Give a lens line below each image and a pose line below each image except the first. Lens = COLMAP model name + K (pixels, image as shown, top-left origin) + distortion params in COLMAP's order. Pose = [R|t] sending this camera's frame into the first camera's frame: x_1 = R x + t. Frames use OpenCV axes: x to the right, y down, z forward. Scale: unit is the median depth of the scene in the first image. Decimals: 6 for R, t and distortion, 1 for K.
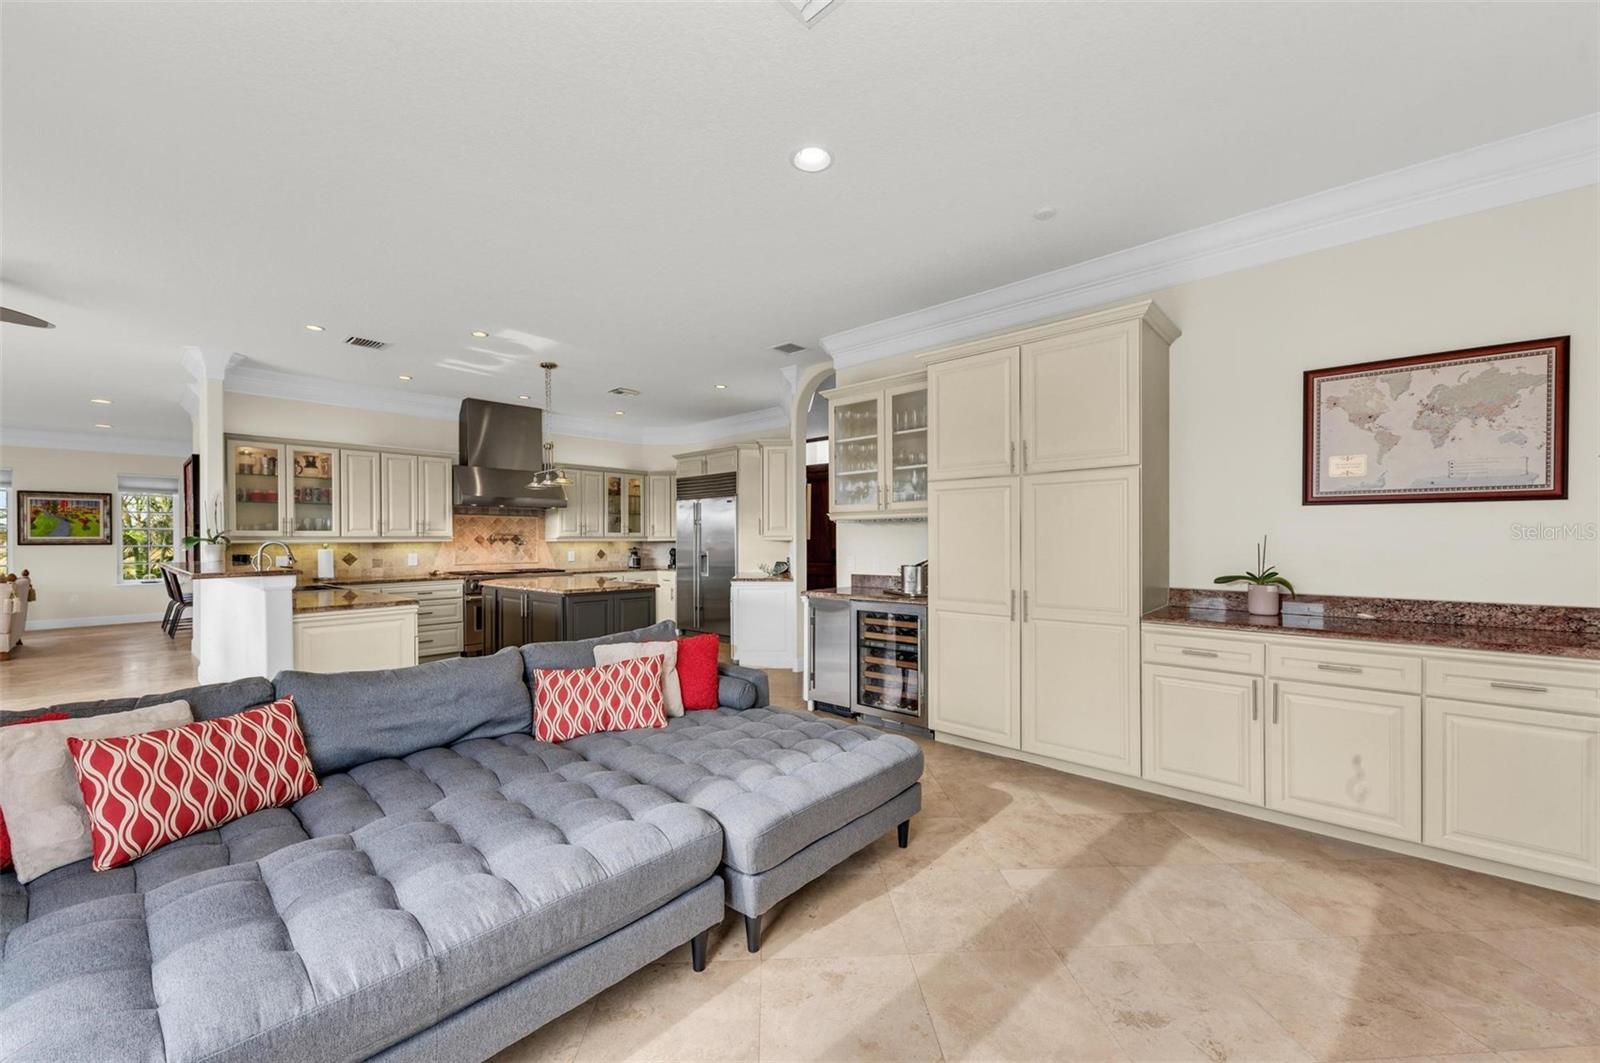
lens RADIAL K [[616.6, 0, 806.2], [0, 616.6, 543.8], [0, 0, 1]] dist [0.012275, -0.005690]
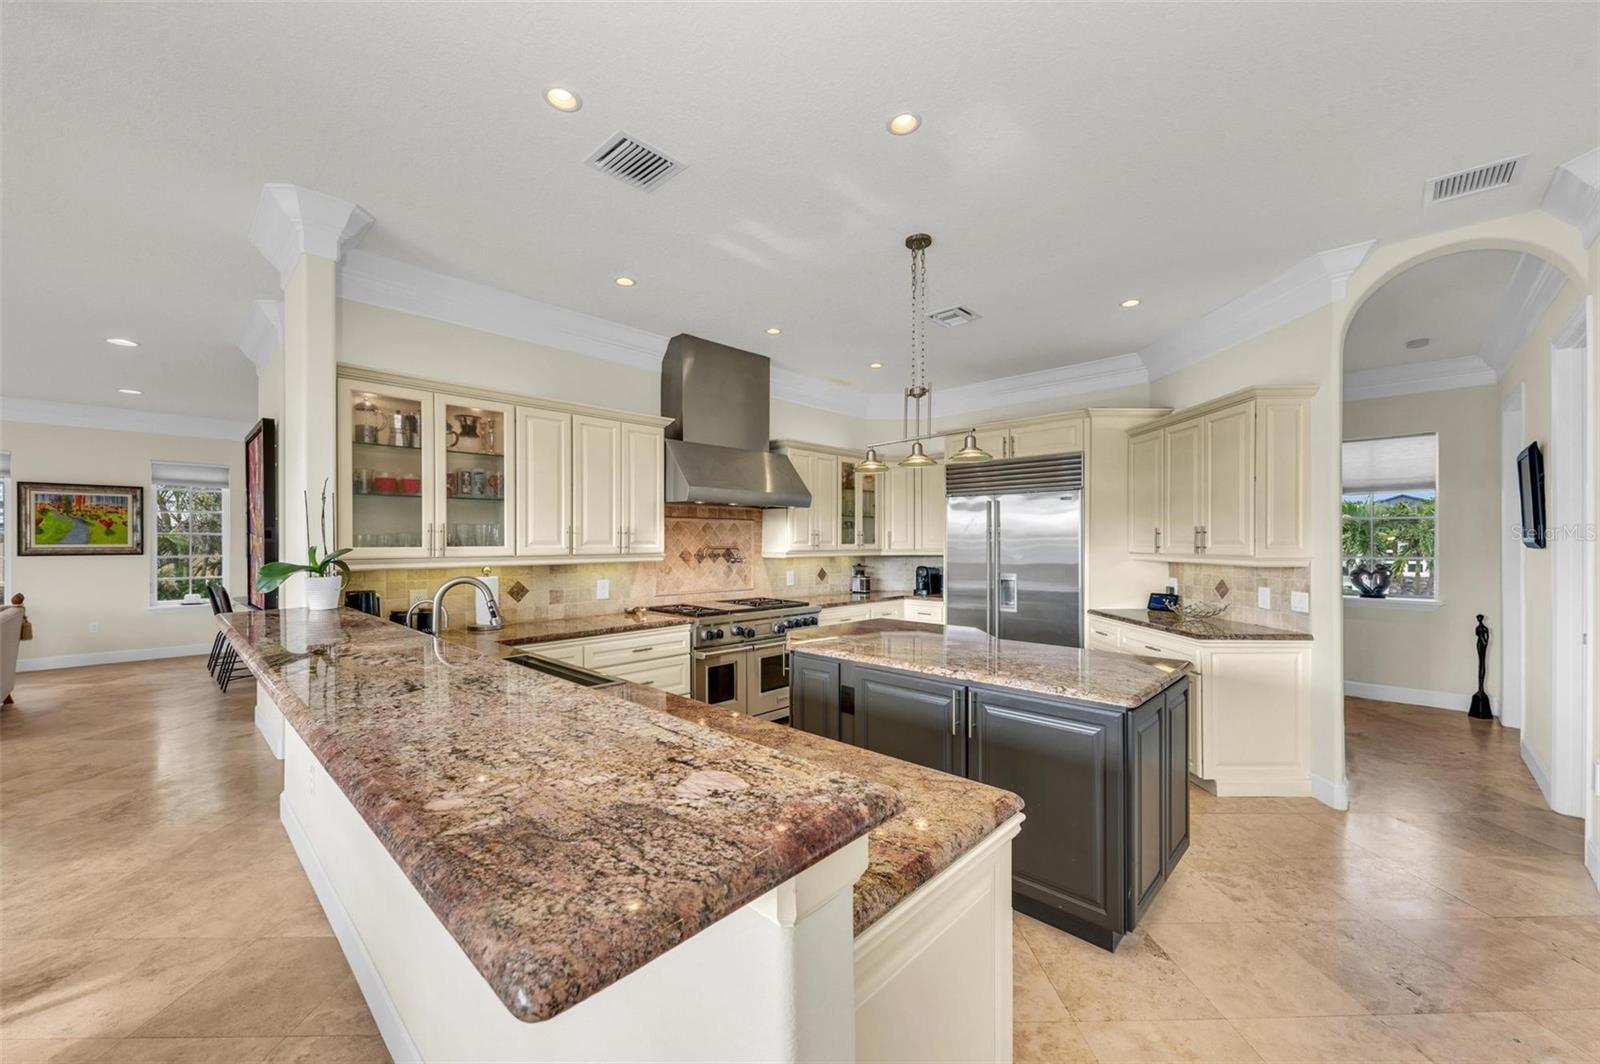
lens RADIAL K [[616.6, 0, 804.0], [0, 616.6, 542.1], [0, 0, 1]] dist [0.012275, -0.005690]
pose [[0.999460, 0.005033, -0.032458, -0.376846], [-0.005160, 0.999979, -0.003818, -0.019243], [0.032438, 0.003983, 0.999466, 0.350813]]
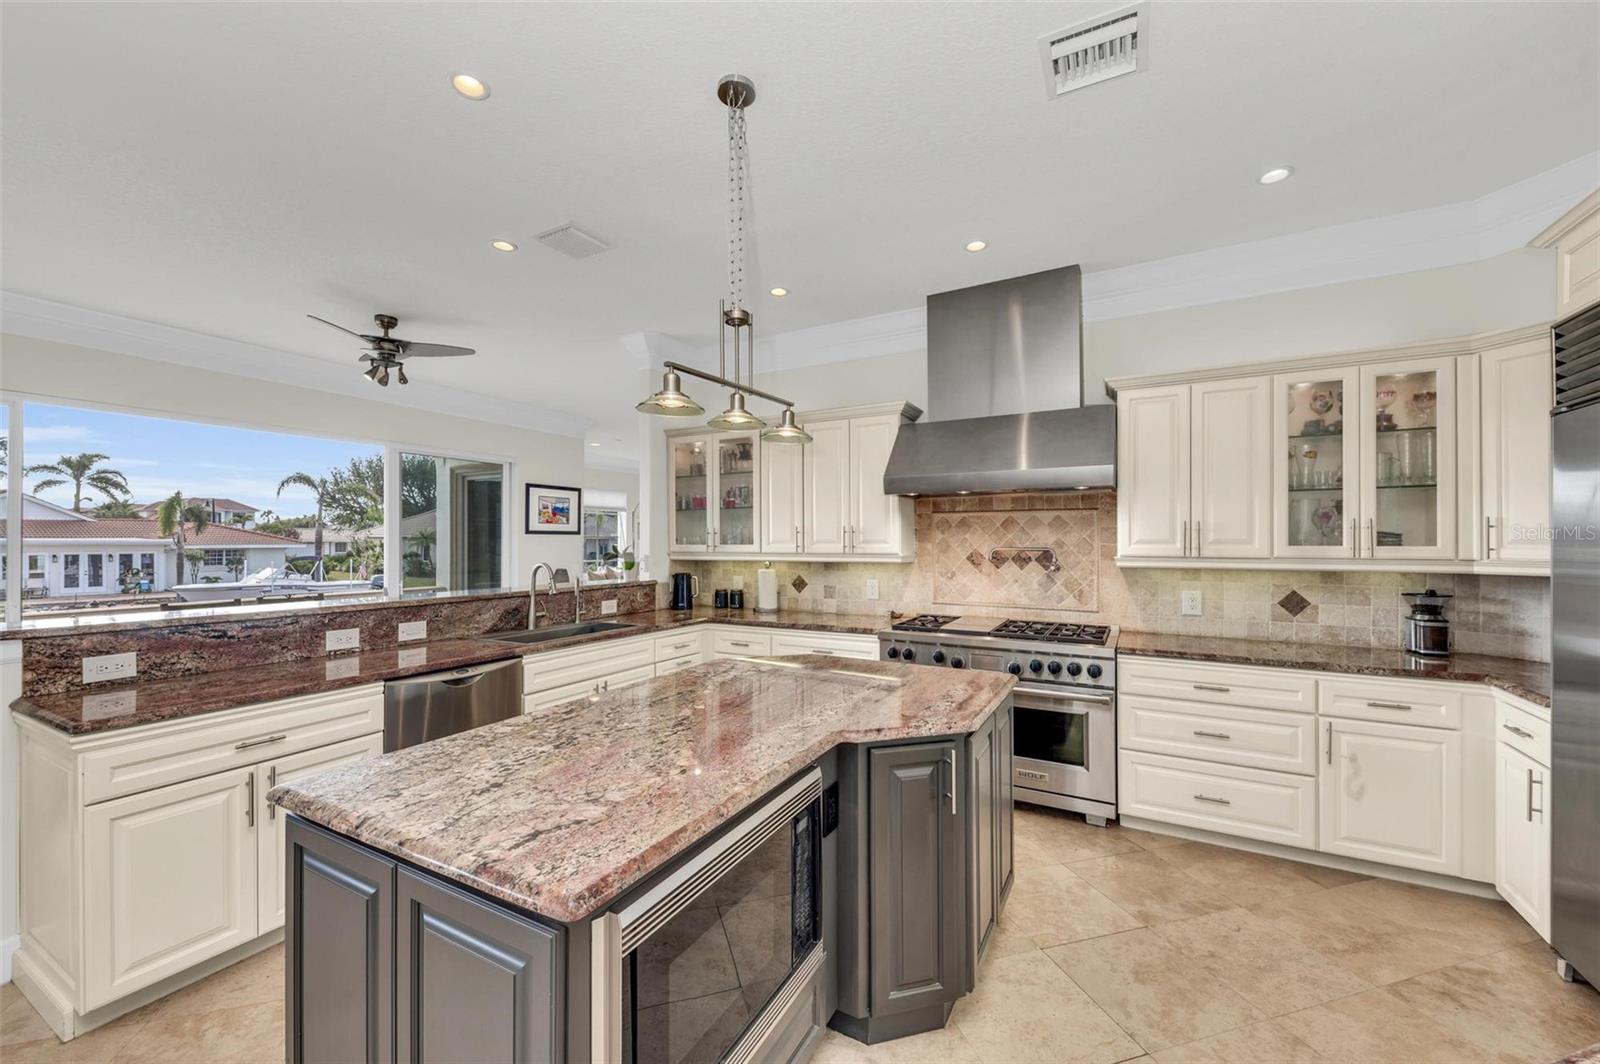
lens RADIAL K [[616.6, 0, 800.0], [0, 616.6, 540.7], [0, 0, 1]] dist [0.012275, -0.005690]
pose [[0.227130, 0.003473, -0.973858, -0.046404], [-0.006024, 0.999980, 0.002161, -0.022267], [0.973846, 0.005376, 0.227146, 0.721610]]
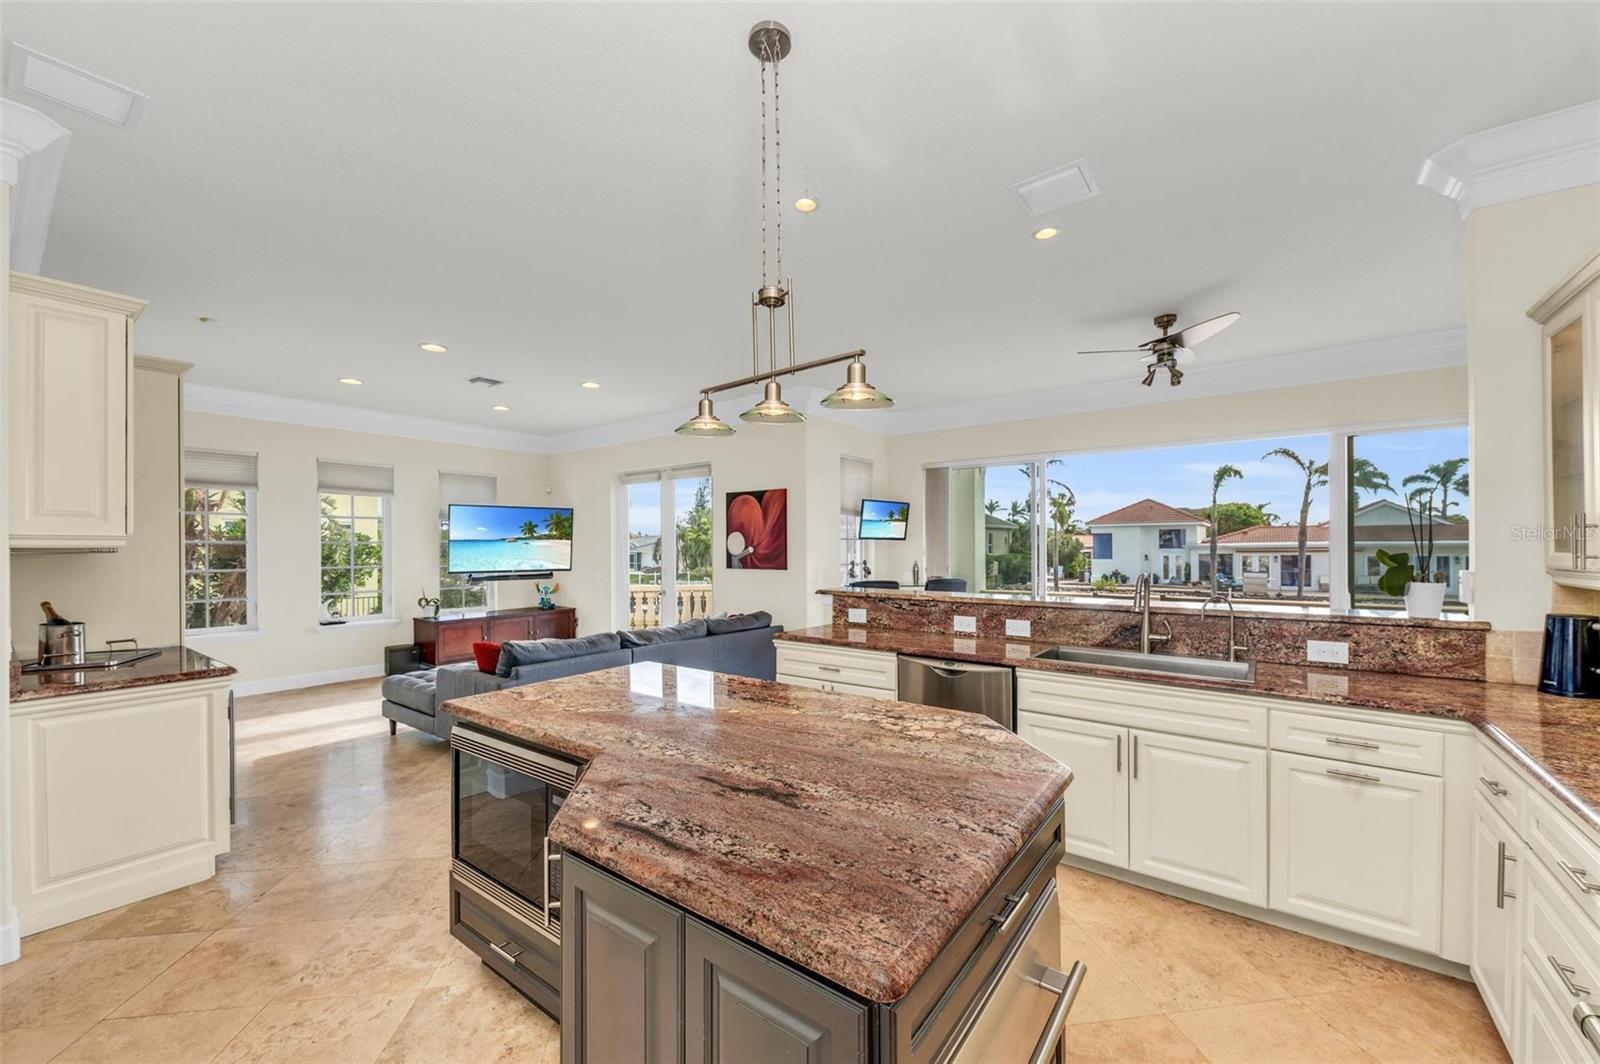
lens RADIAL K [[616.6, 0, 804.4], [0, 616.6, 546.7], [0, 0, 1]] dist [0.012275, -0.005690]
pose [[-0.996064, 0.009355, -0.088147, -0.306656], [0.008897, 0.999945, 0.005590, -0.023388], [0.088194, 0.004784, -0.996092, 0.996851]]
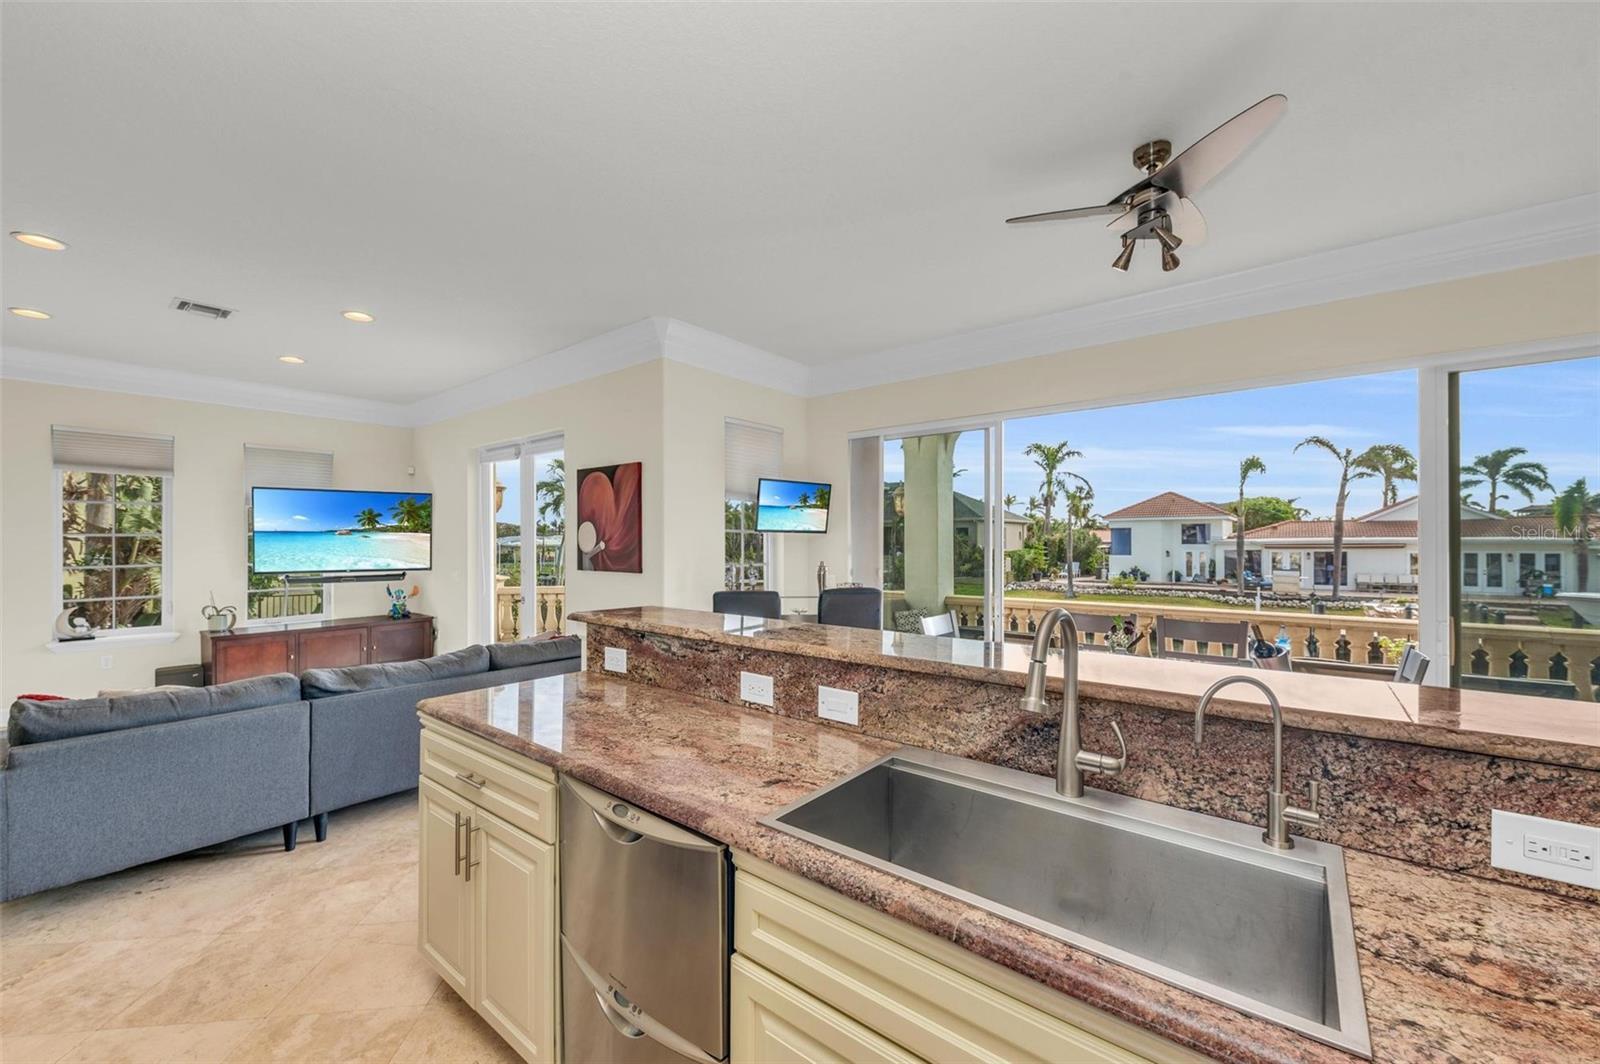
lens RADIAL K [[616.6, 0, 806.3], [0, 616.6, 541.0], [0, 0, 1]] dist [0.012275, -0.005690]
pose [[-0.998138, 0.006429, -0.060655, -0.474156], [0.006139, 0.999969, 0.004976, -0.021694], [0.060685, 0.004595, -0.998146, 0.789923]]
